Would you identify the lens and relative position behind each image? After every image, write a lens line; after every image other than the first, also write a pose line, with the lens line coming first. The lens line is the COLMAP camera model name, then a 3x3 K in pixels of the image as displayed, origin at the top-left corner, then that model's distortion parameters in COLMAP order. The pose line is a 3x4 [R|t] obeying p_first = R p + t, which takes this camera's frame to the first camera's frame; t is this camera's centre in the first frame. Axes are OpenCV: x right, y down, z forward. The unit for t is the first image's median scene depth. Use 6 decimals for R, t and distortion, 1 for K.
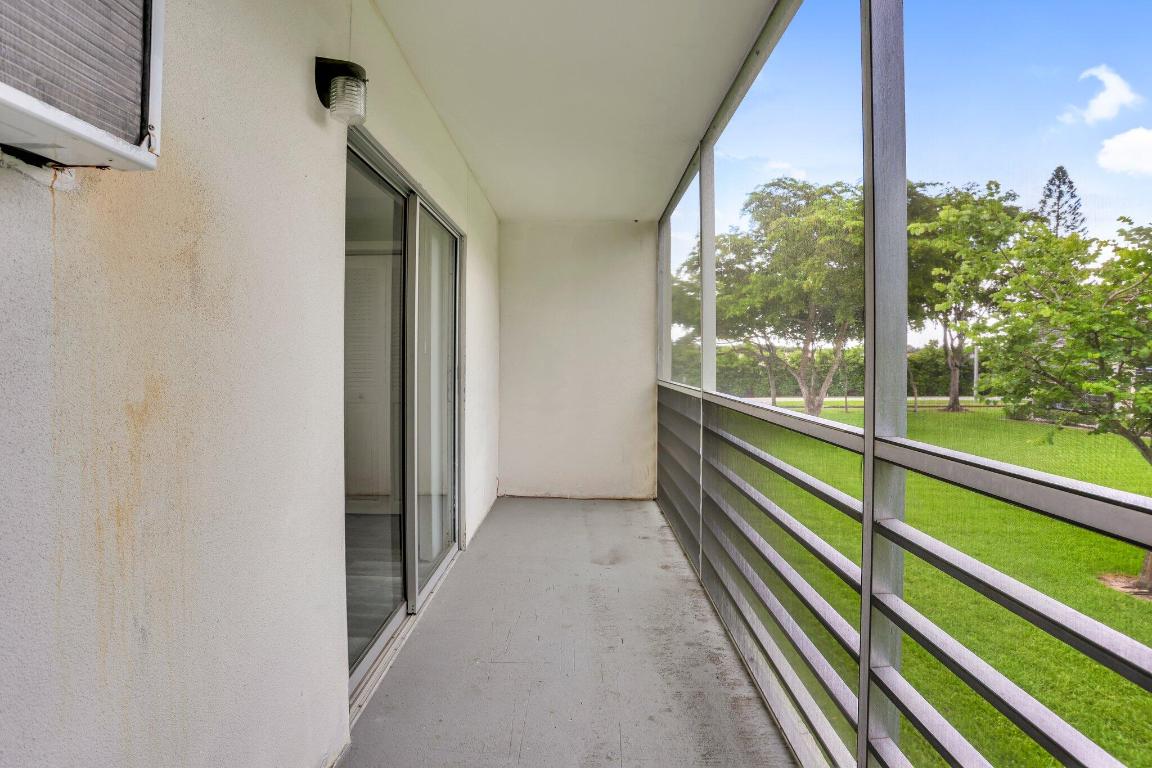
lens RADIAL K [[559.4, 0, 576.7], [0, 559.4, 378.8], [0, 0, 1]] dist [-0.070549, 0.029339]
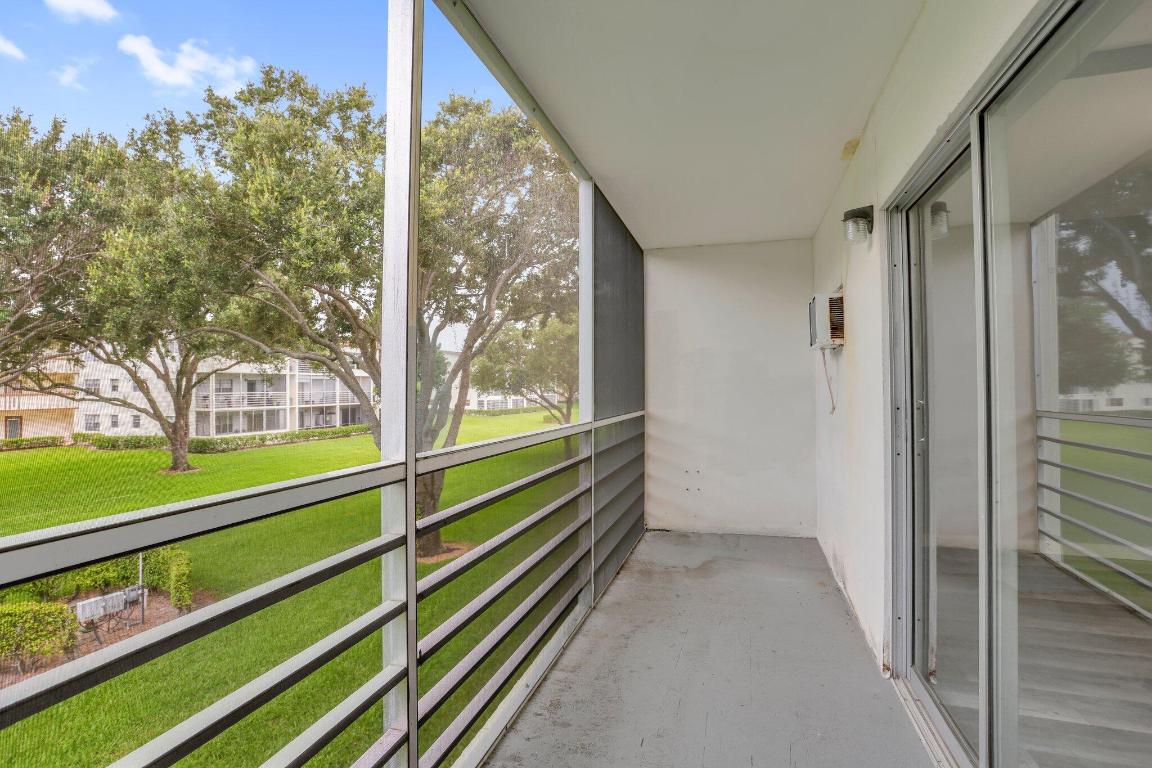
lens RADIAL K [[536.6, 0, 576.0], [0, 536.6, 384.0], [0, 0, 1]] dist [-0.031919, -0.000047]
pose [[-0.960079, 0.001231, 0.279726, -0.038678], [0.002555, 0.999987, 0.004369, -0.042094], [-0.279717, 0.004909, -0.960070, 1.879990]]
